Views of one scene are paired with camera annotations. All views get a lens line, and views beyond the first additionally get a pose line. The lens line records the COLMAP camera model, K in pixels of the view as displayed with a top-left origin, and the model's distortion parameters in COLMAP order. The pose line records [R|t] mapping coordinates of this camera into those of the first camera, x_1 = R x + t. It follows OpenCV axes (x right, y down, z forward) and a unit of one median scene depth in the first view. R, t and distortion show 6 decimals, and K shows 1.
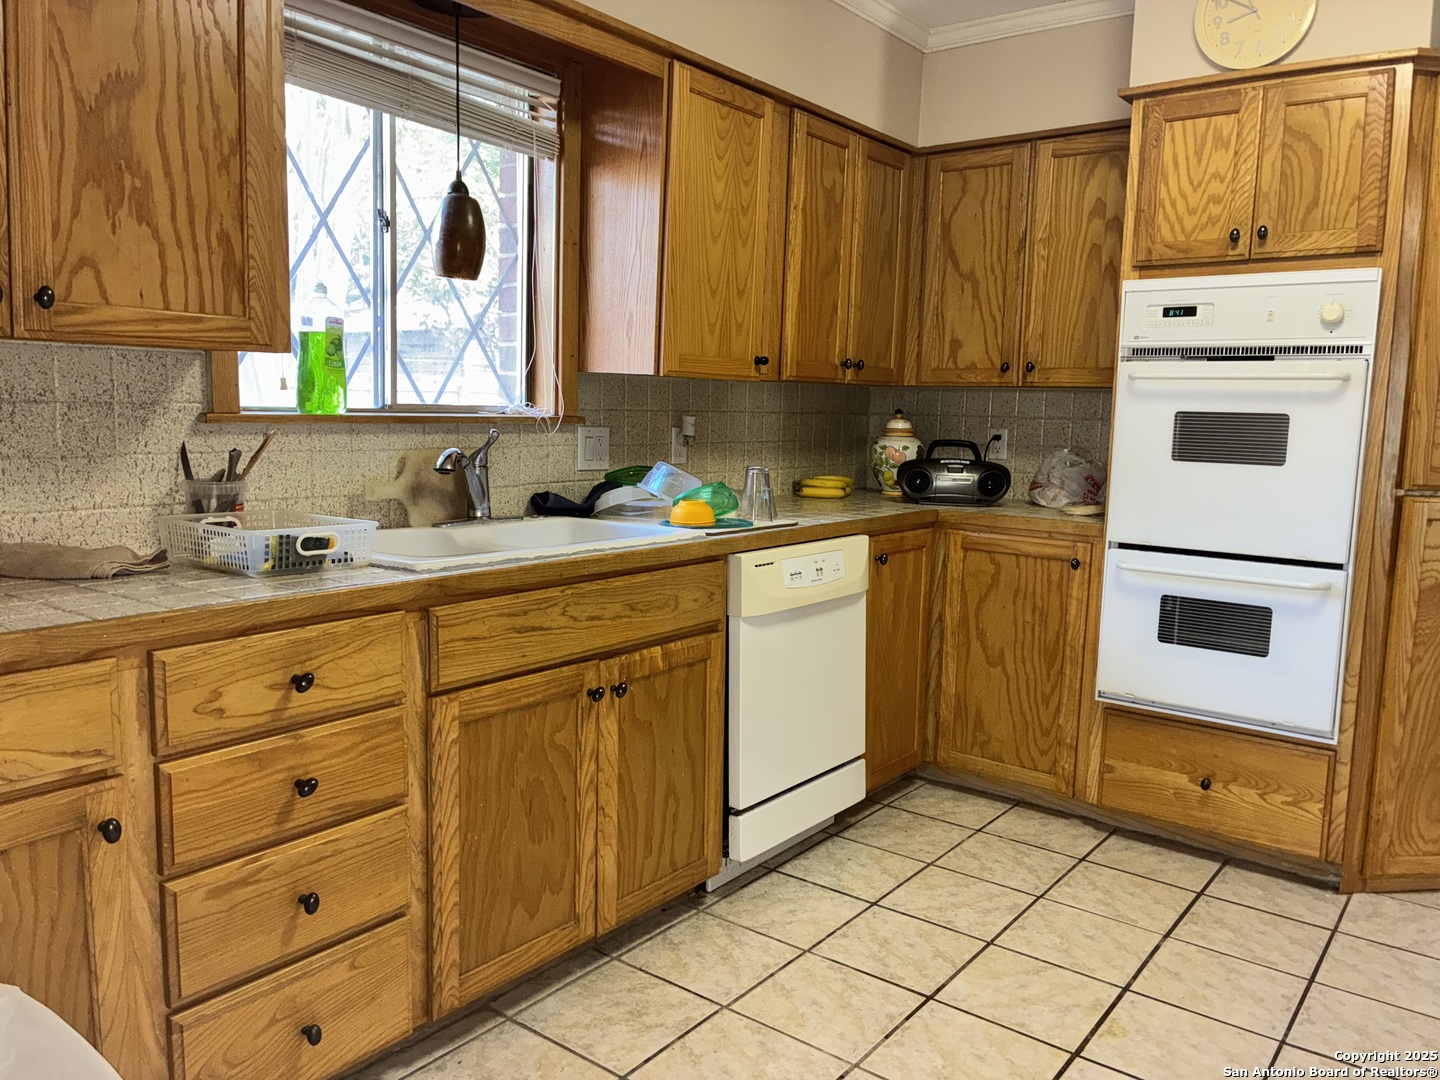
lens RADIAL K [[1102.3, 0, 720.6], [0, 1102.3, 540.3], [0, 0, 1]] dist [0.037224, -0.028860]
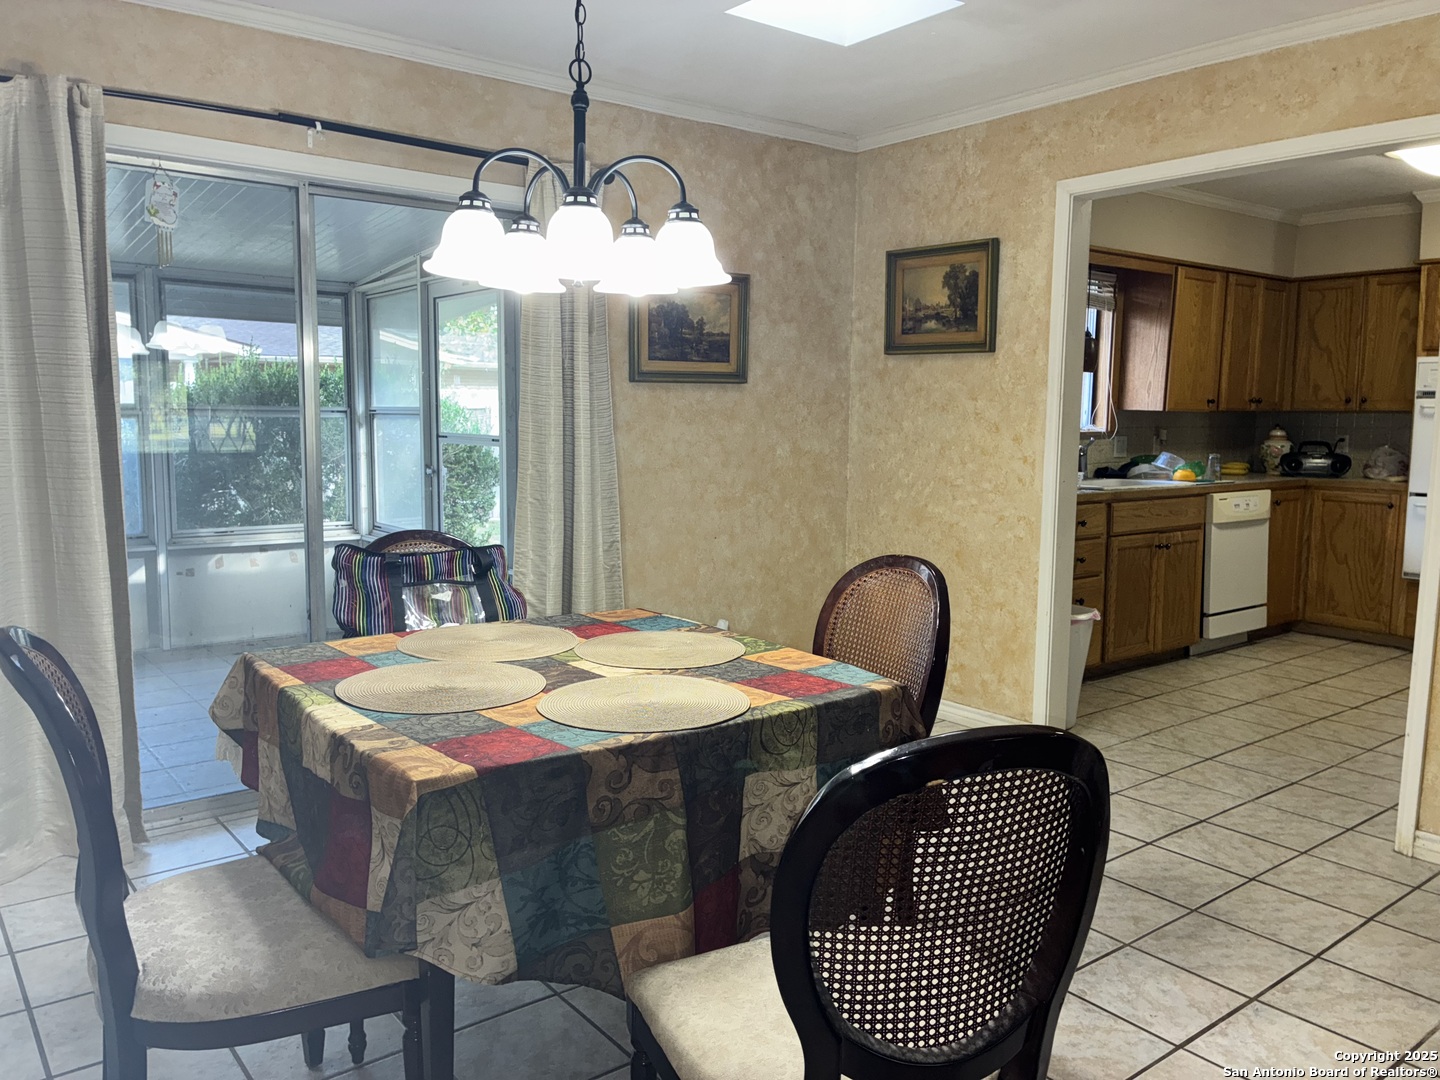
lens RADIAL K [[1102.3, 0, 723.7], [0, 1102.3, 528.6], [0, 0, 1]] dist [0.037224, -0.028860]
pose [[0.968702, 0.008706, -0.248074, -0.294355], [-0.014547, 0.999658, -0.021720, 0.113174], [0.247800, 0.024649, 0.968497, -1.064637]]
